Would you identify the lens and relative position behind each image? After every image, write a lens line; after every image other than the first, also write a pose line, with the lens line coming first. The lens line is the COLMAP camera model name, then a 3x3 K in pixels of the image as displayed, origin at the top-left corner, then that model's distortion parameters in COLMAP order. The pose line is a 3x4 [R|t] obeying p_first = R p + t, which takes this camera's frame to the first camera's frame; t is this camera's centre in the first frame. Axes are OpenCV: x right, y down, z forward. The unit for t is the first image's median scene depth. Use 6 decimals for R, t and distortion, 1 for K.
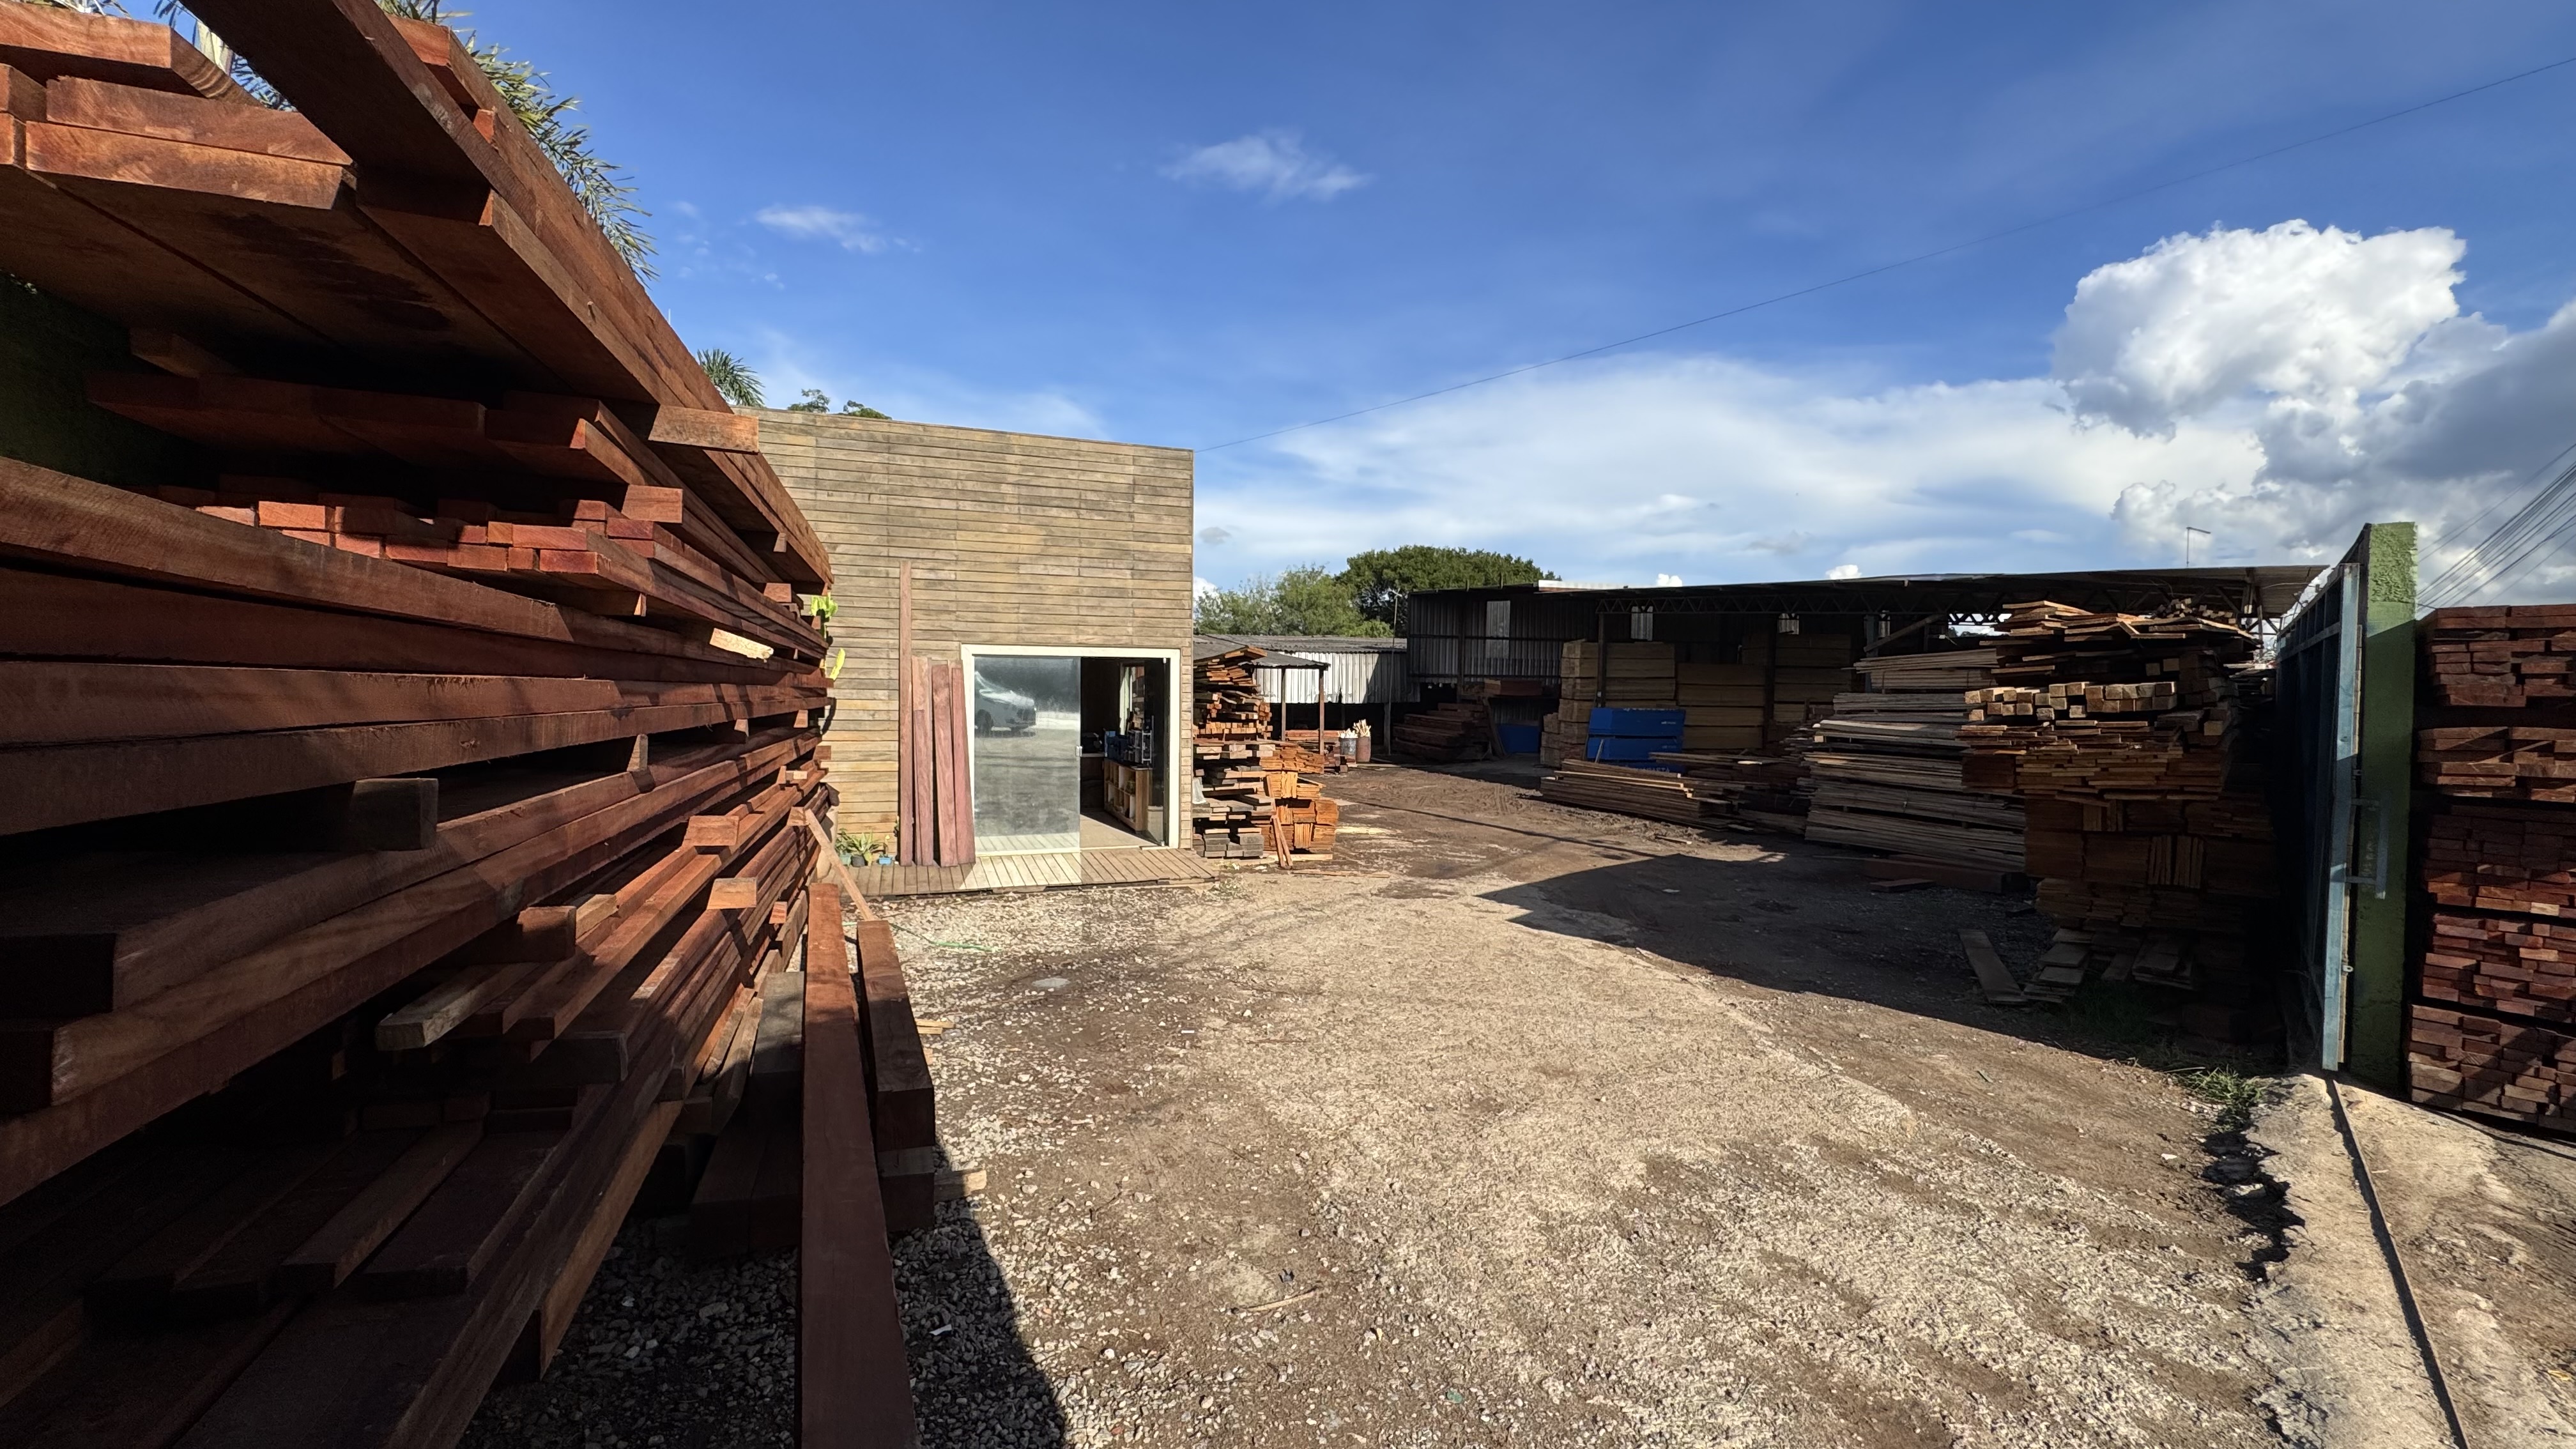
lens RADIAL K [[1034.4, 0, 1289.4], [0, 1034.4, 723.4], [0, 0, 1]] dist [-0.001610, 0.000374]
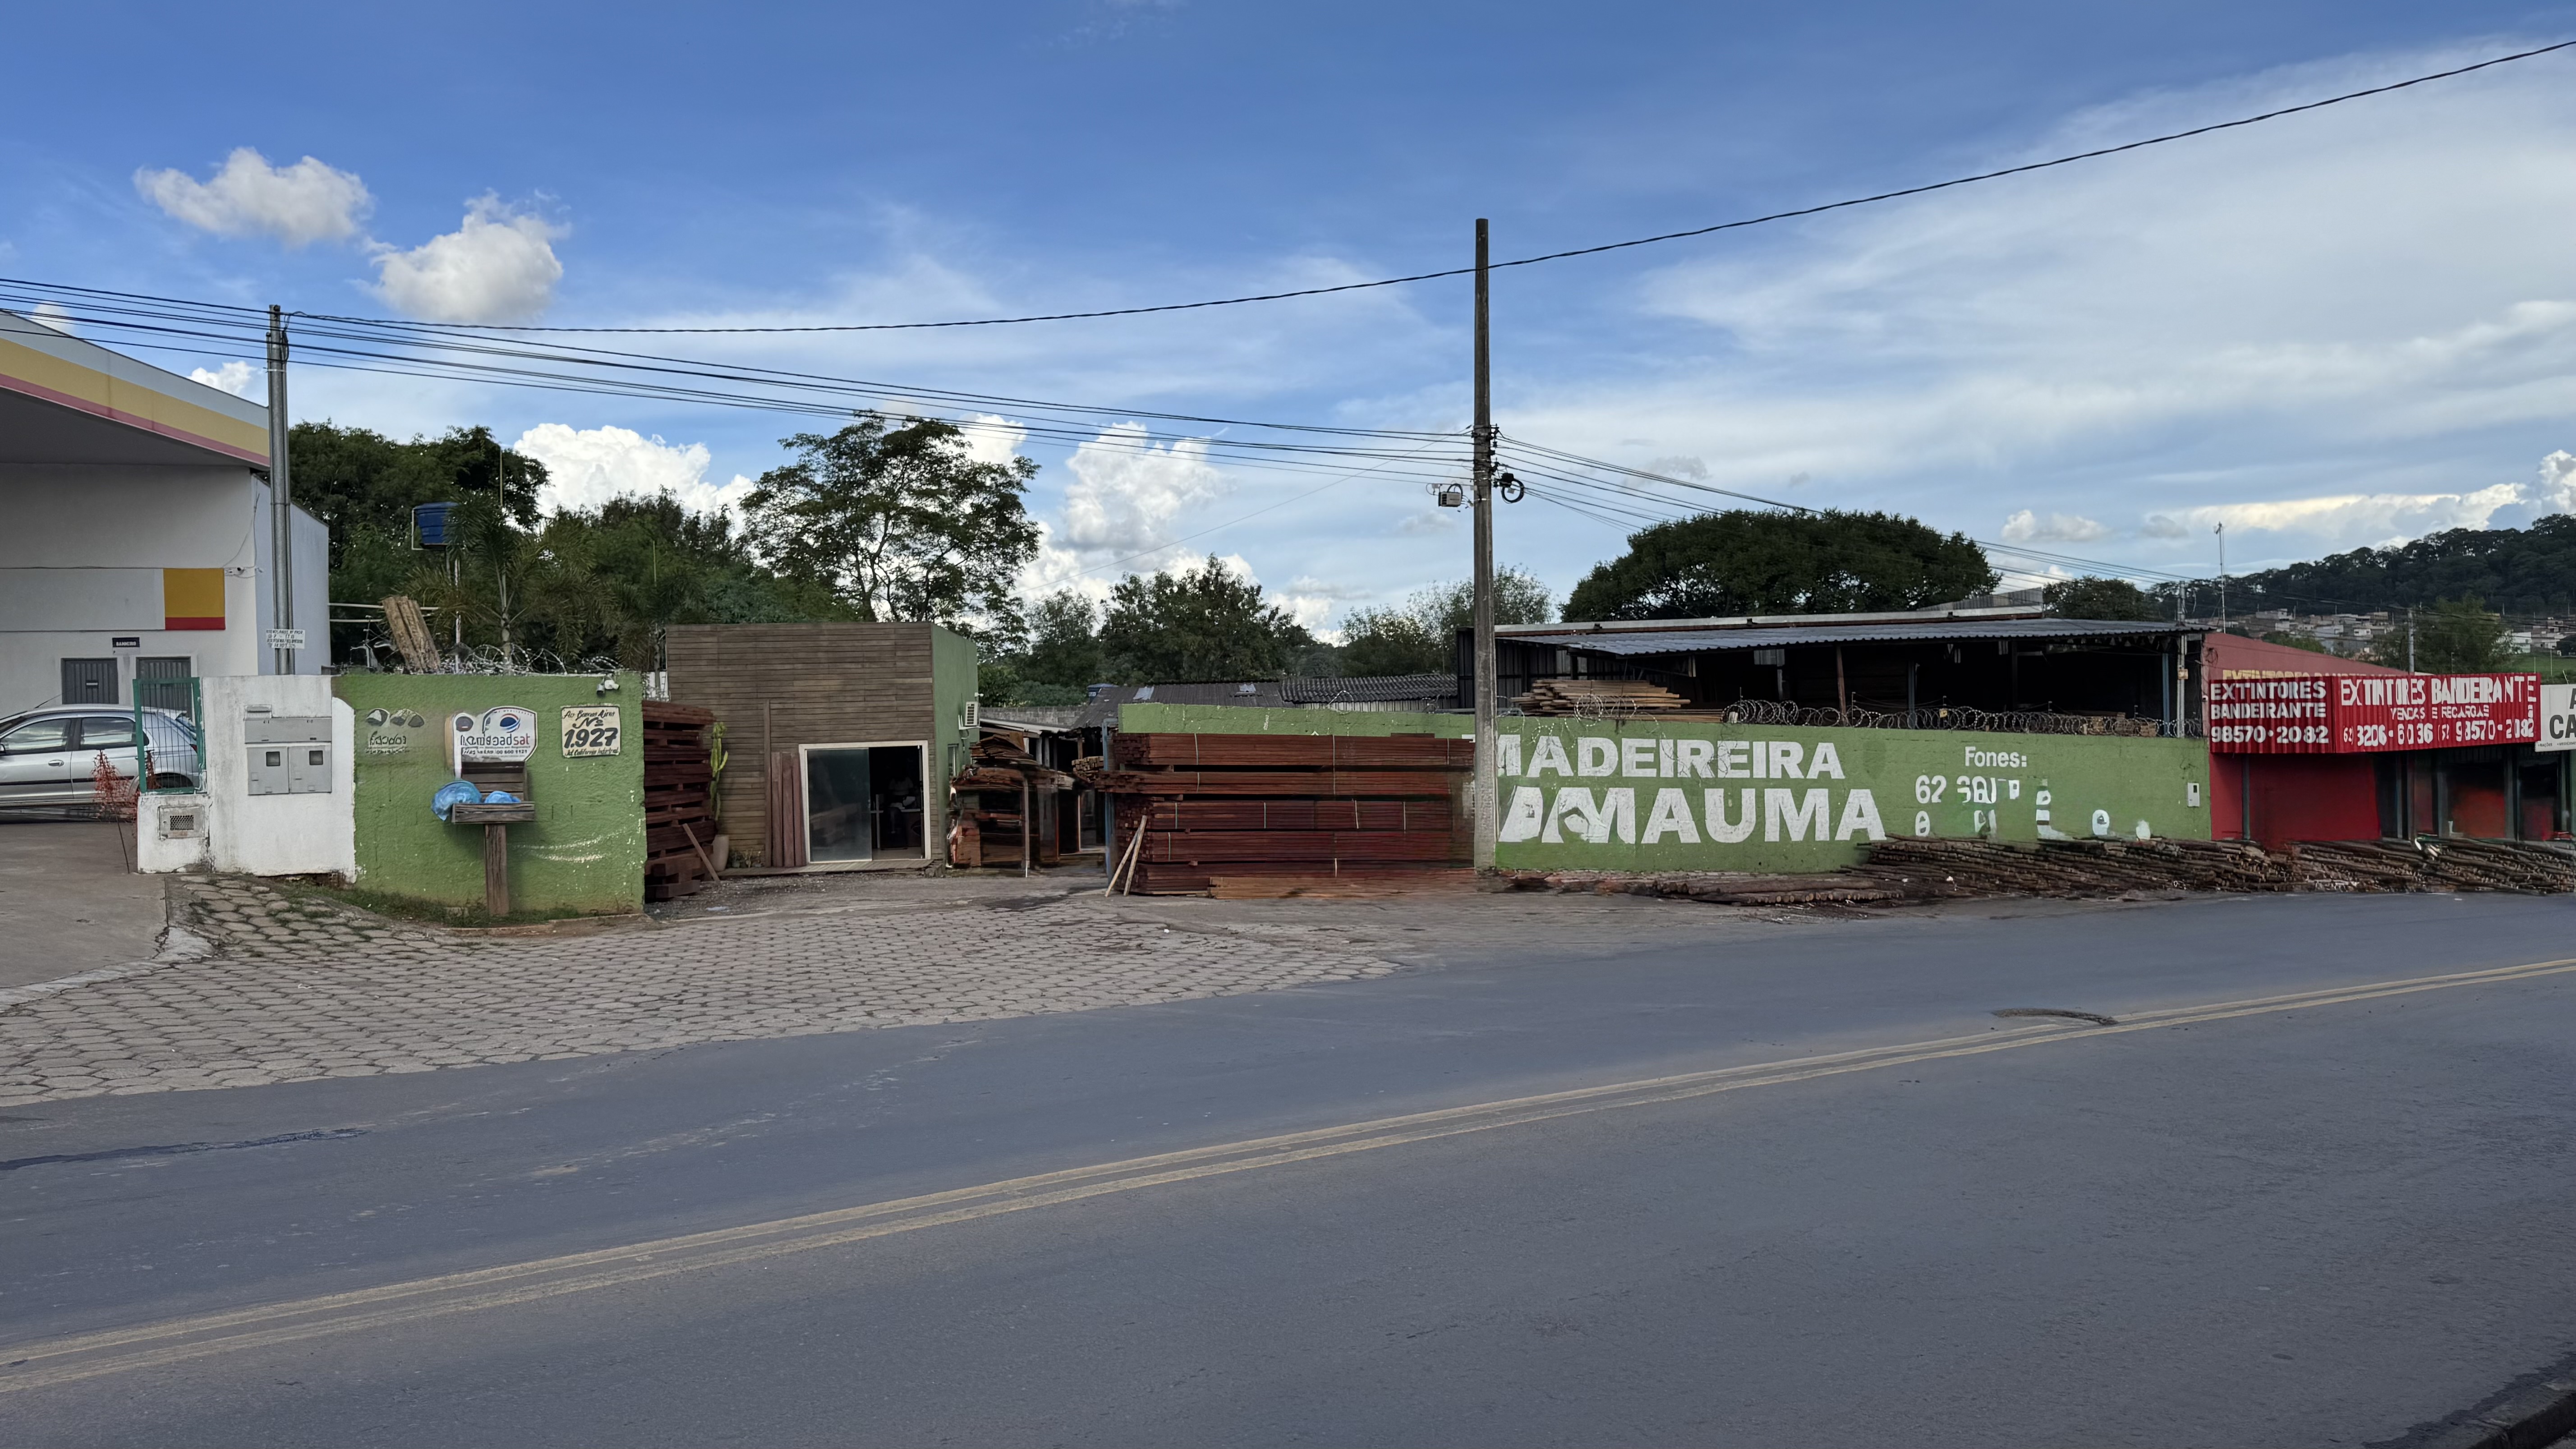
lens RADIAL K [[1812.2, 0, 1337.0], [0, 1812.2, 723.1], [0, 0, 1]] dist [0.061550, -0.040471]
pose [[0.970833, -0.044426, -0.235605, 1.374226], [0.035798, 0.998527, -0.040773, 0.050606], [0.237069, 0.031149, 0.970993, -1.894028]]
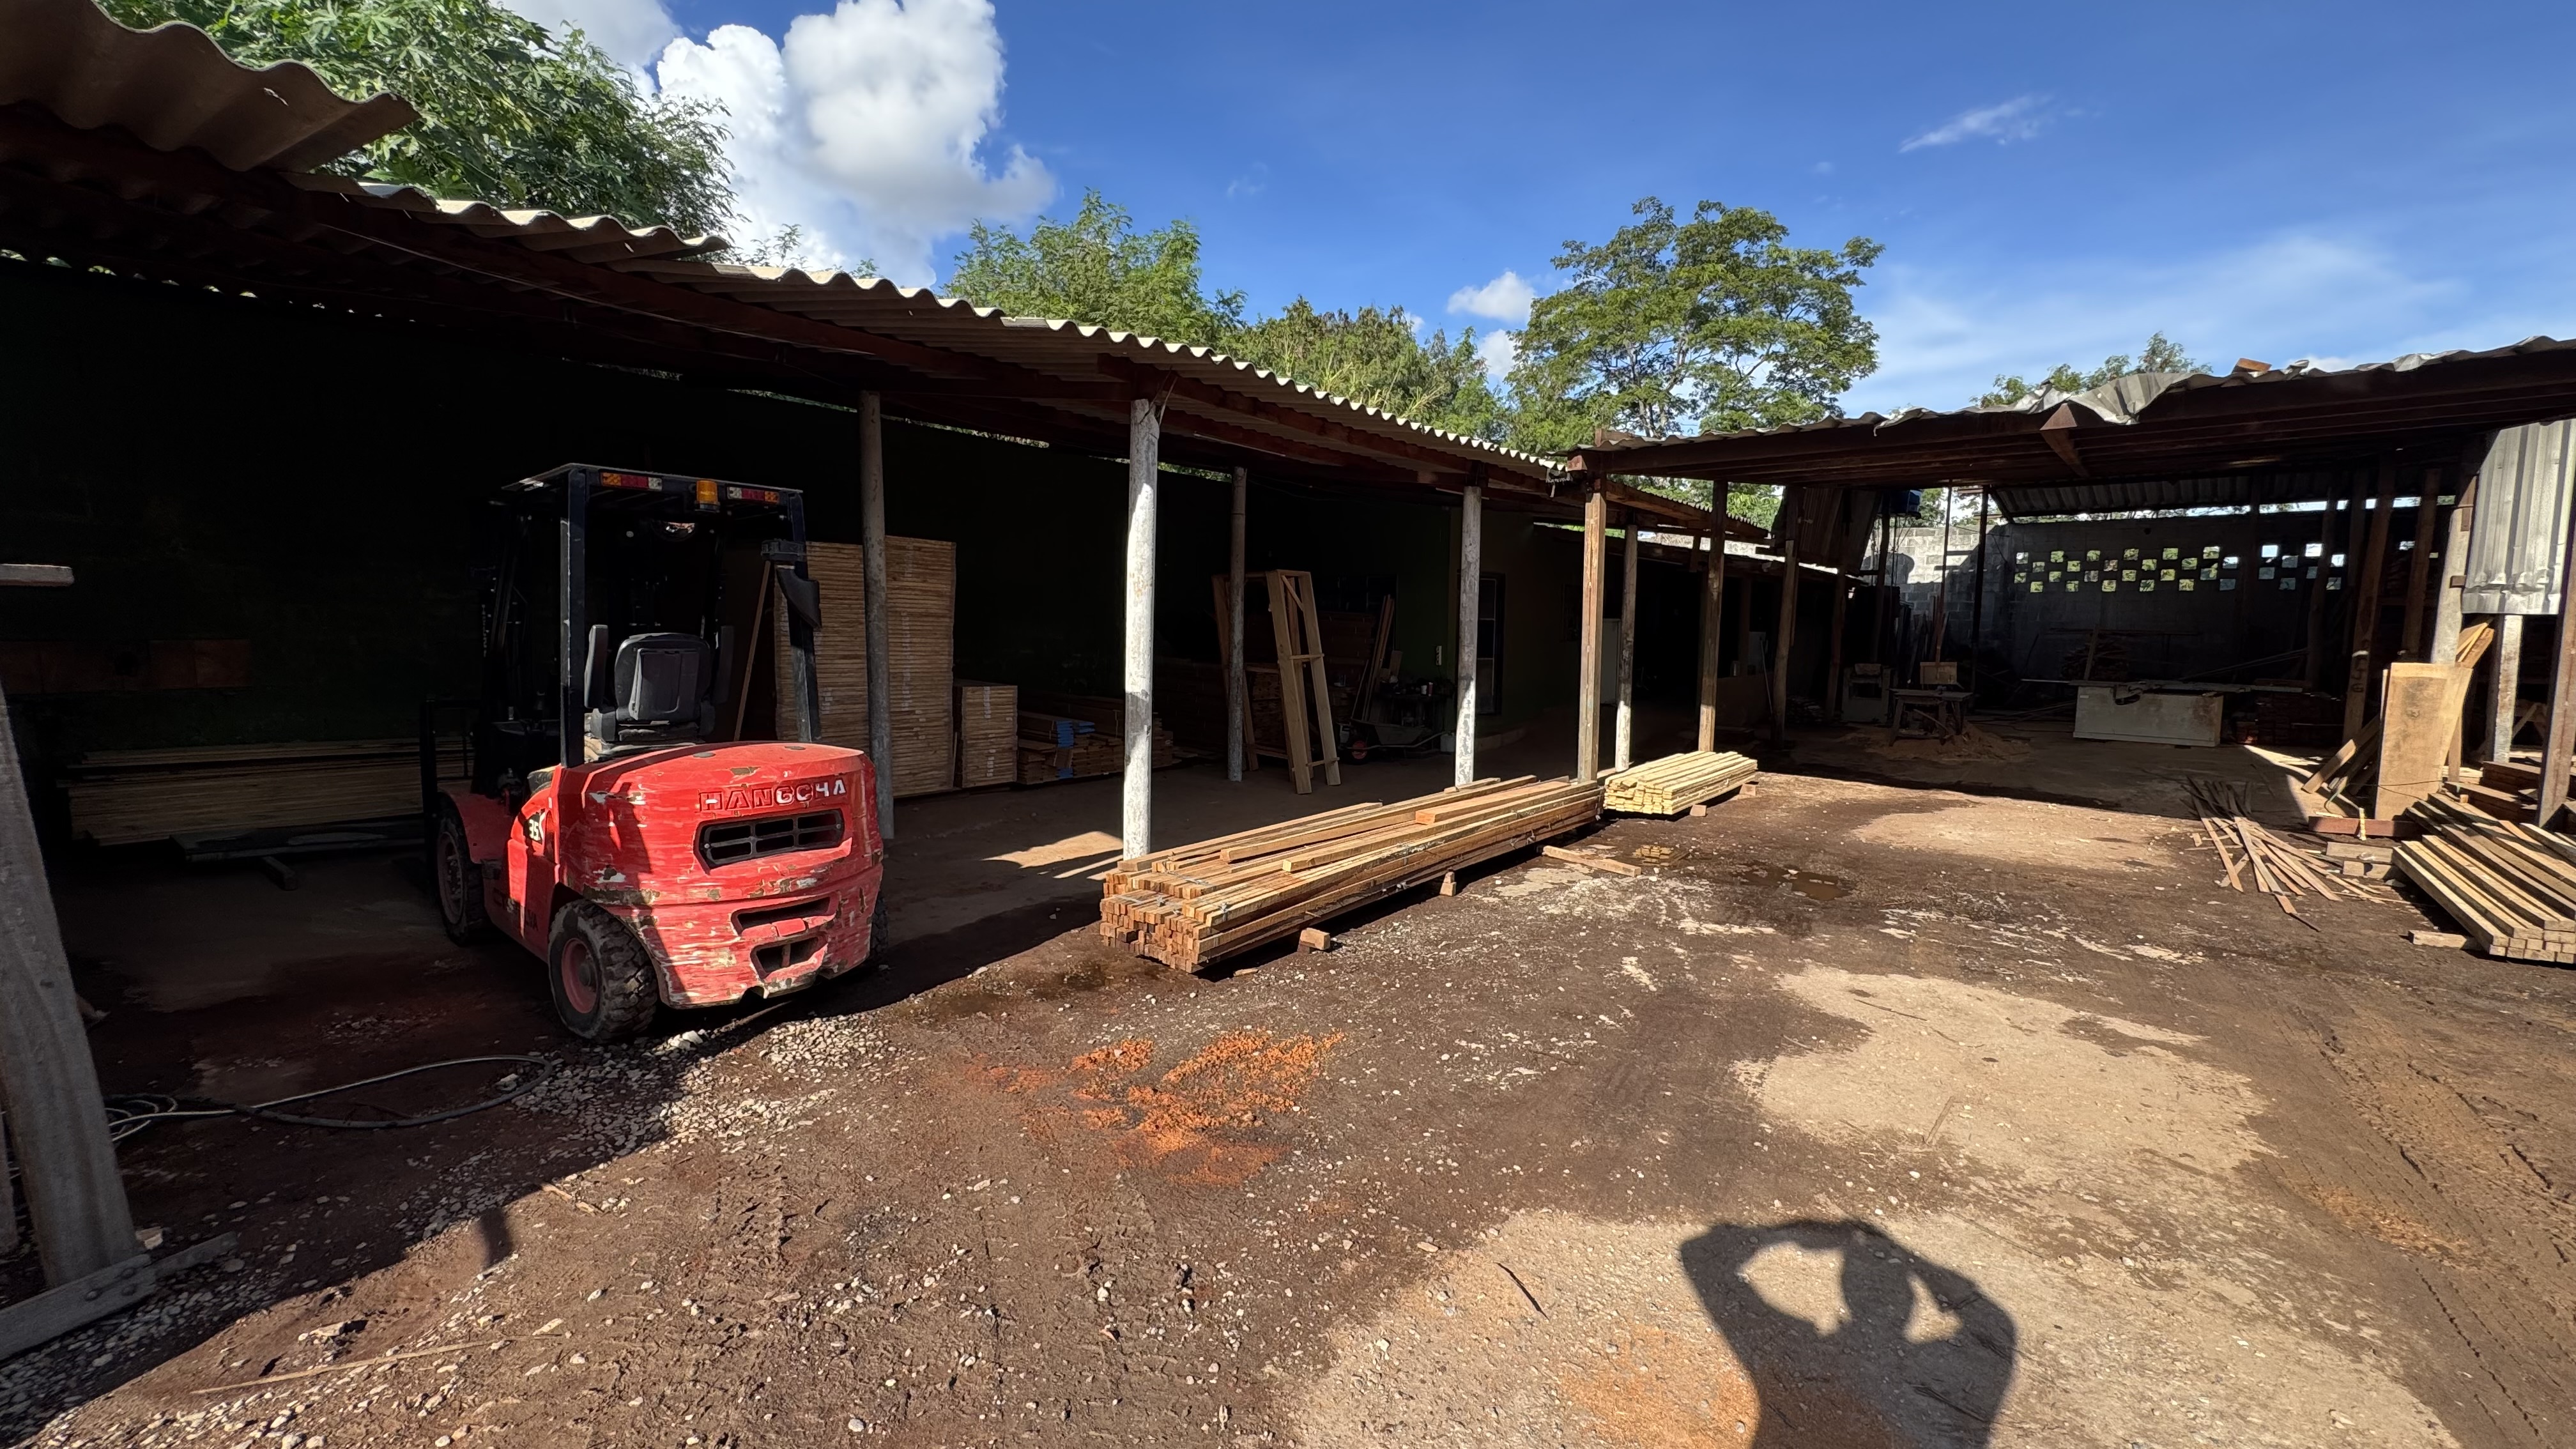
lens RADIAL K [[1034.4, 0, 1280.9], [0, 1034.4, 724.2], [0, 0, 1]] dist [-0.001610, 0.000374]
pose [[0.550344, 0.068737, -0.832104, 0.094301], [-0.032993, 0.997617, 0.060588, 0.009001], [0.834286, -0.005891, 0.551301, 2.110423]]
